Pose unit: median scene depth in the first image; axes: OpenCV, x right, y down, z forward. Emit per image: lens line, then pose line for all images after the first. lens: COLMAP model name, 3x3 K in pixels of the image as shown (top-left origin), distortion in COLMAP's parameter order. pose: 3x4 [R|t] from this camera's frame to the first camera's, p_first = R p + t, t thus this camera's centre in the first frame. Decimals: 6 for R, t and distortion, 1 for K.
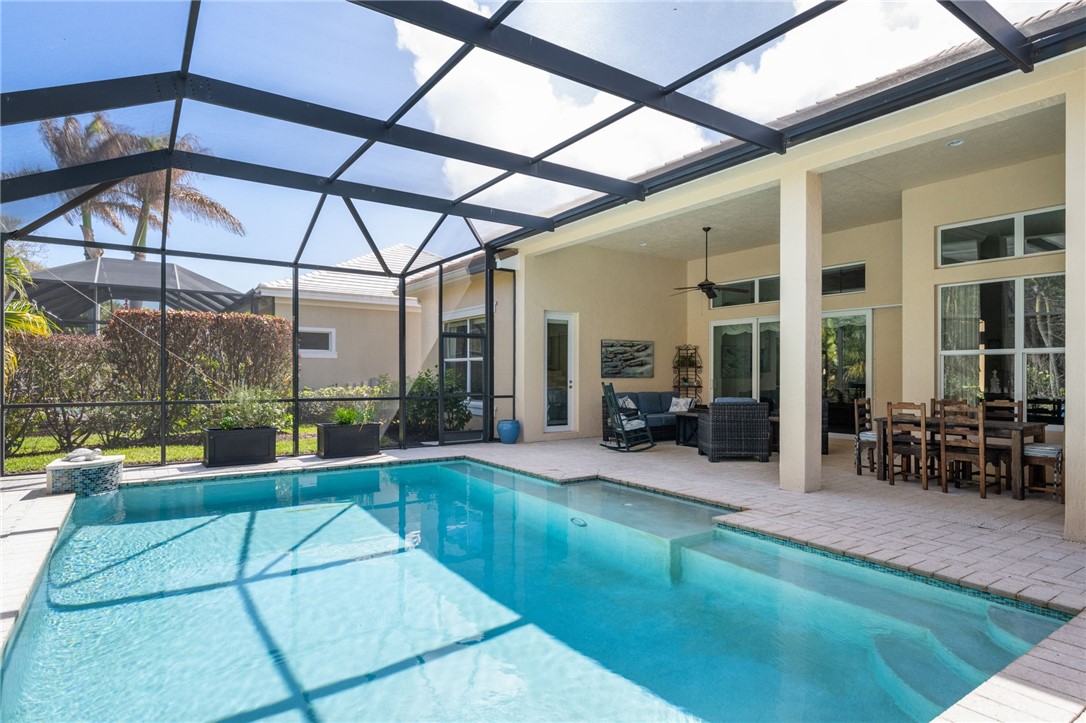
lens RADIAL K [[659.5, 0, 503.1], [0, 659.5, 358.9], [0, 0, 1]] dist [0.000449, 0.000069]
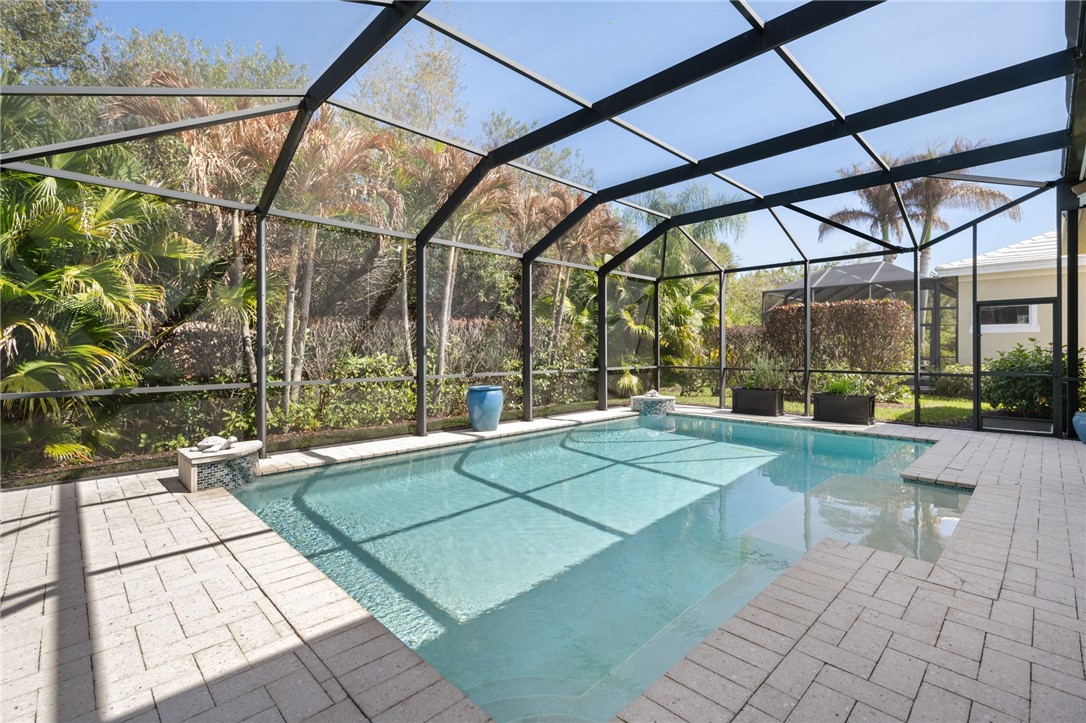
lens RADIAL K [[490.9, 0, 545.7], [0, 490.9, 343.1], [0, 0, 1]] dist [0.001555, 0.000185]
pose [[0.145753, -0.017442, -0.989167, 0.417311], [0.025279, 0.999584, -0.013901, 0.008255], [0.988998, -0.022979, 0.146133, 0.298210]]
